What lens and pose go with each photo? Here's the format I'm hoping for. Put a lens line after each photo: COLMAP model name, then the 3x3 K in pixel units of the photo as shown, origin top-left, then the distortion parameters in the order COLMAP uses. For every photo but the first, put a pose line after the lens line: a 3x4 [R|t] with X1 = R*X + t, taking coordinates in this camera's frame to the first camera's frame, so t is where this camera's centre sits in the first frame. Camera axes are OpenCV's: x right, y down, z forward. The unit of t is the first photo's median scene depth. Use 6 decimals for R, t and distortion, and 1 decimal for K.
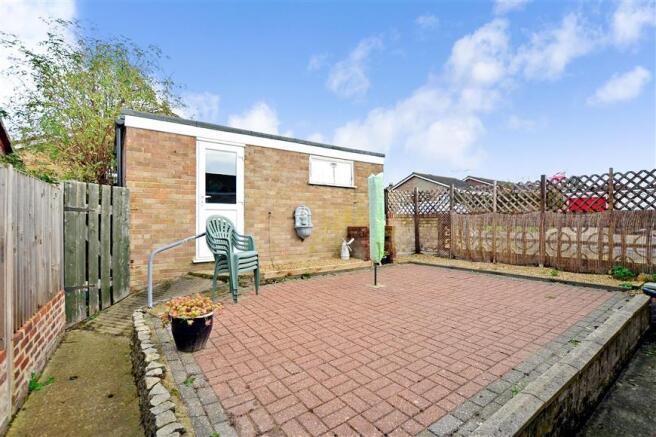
lens RADIAL K [[298.0, 0, 334.2], [0, 298.0, 219.7], [0, 0, 1]] dist [-0.021267, 0.000014]
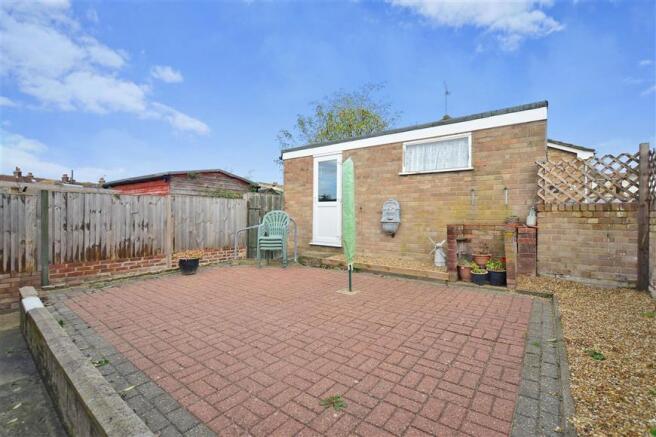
lens RADIAL K [[291.7, 0, 334.5], [0, 291.7, 215.4], [0, 0, 1]] dist [-0.005739, -0.000393]
pose [[0.304535, 0.002960, -0.952497, 0.720087], [-0.005899, 0.999982, 0.001222, 0.002943], [0.952483, 0.005247, 0.304547, 0.548640]]
